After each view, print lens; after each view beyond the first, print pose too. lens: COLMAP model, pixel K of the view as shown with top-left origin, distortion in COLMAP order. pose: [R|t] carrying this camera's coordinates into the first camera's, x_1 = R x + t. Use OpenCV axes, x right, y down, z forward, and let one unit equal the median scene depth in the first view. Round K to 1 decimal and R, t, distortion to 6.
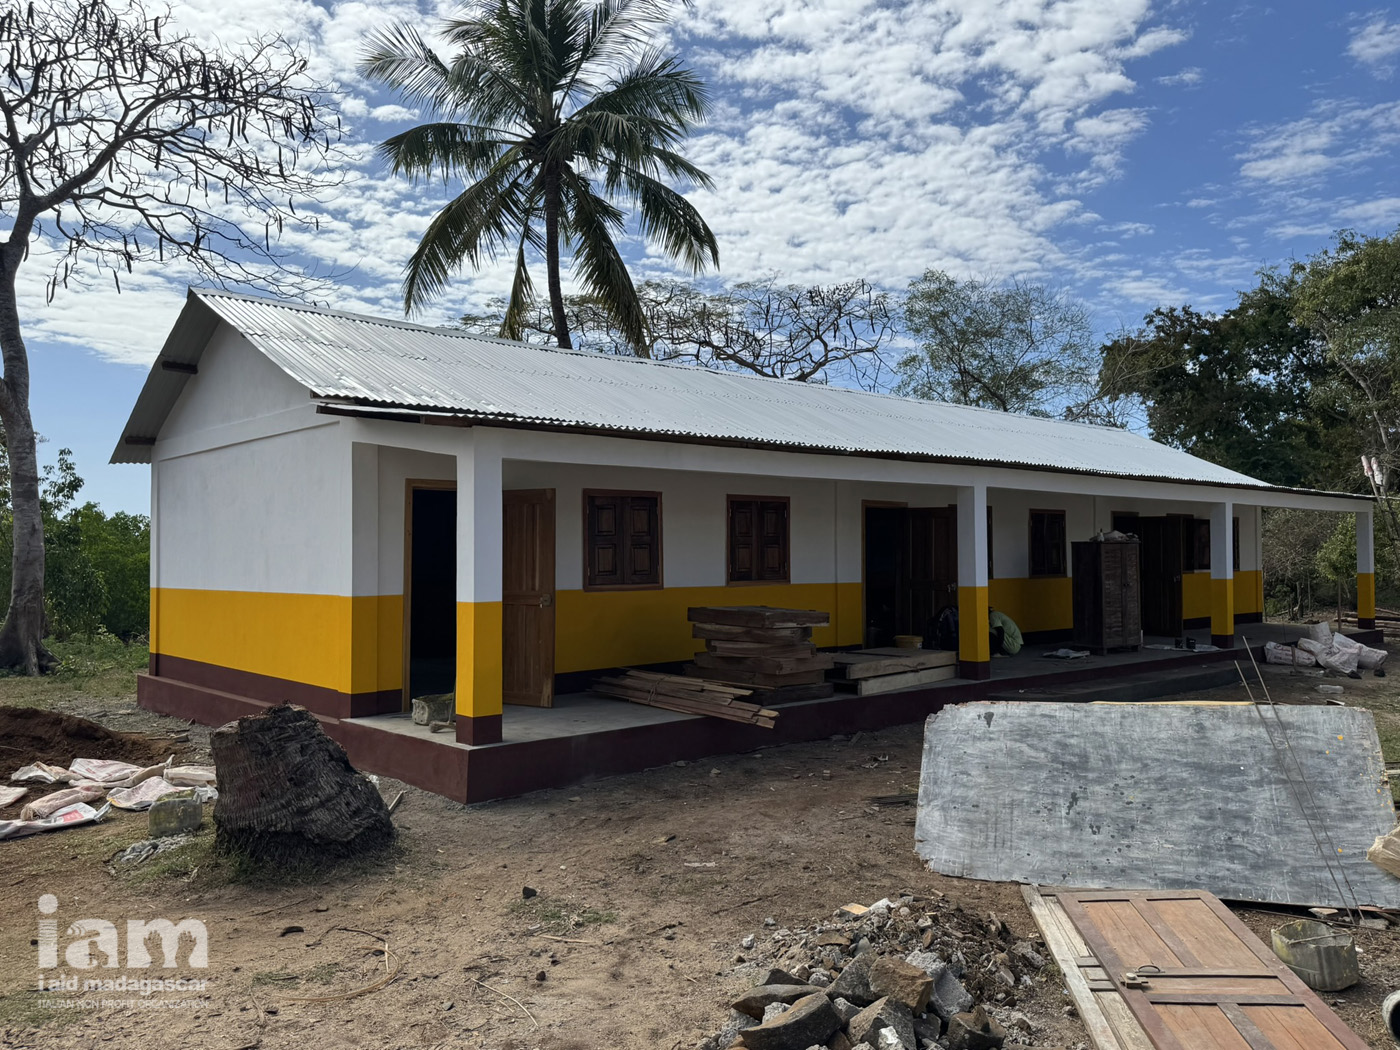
lens RADIAL K [[1138.8, 0, 723.8], [0, 1138.8, 495.0], [0, 0, 1]] dist [0.063880, -0.016891]
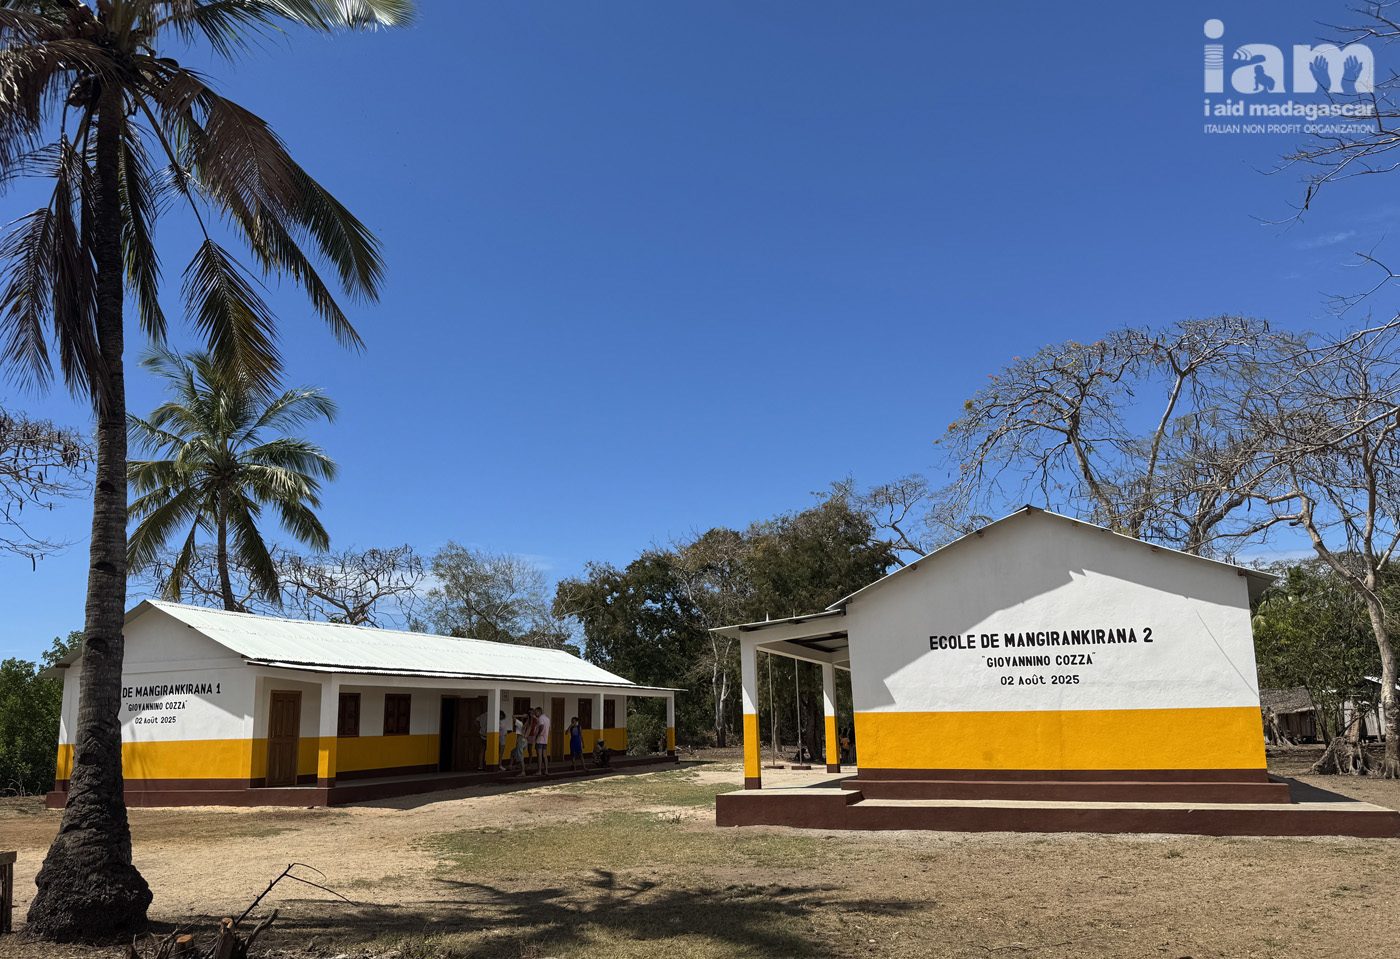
lens RADIAL K [[1033.1, 0, 717.8], [0, 1033.1, 520.0], [0, 0, 1]] dist [0.059174, -0.050716]
pose [[0.890444, 0.073717, 0.449083, -0.128448], [-0.006779, 0.988833, -0.148875, -0.013733], [-0.455042, 0.129521, 0.881000, -0.405112]]
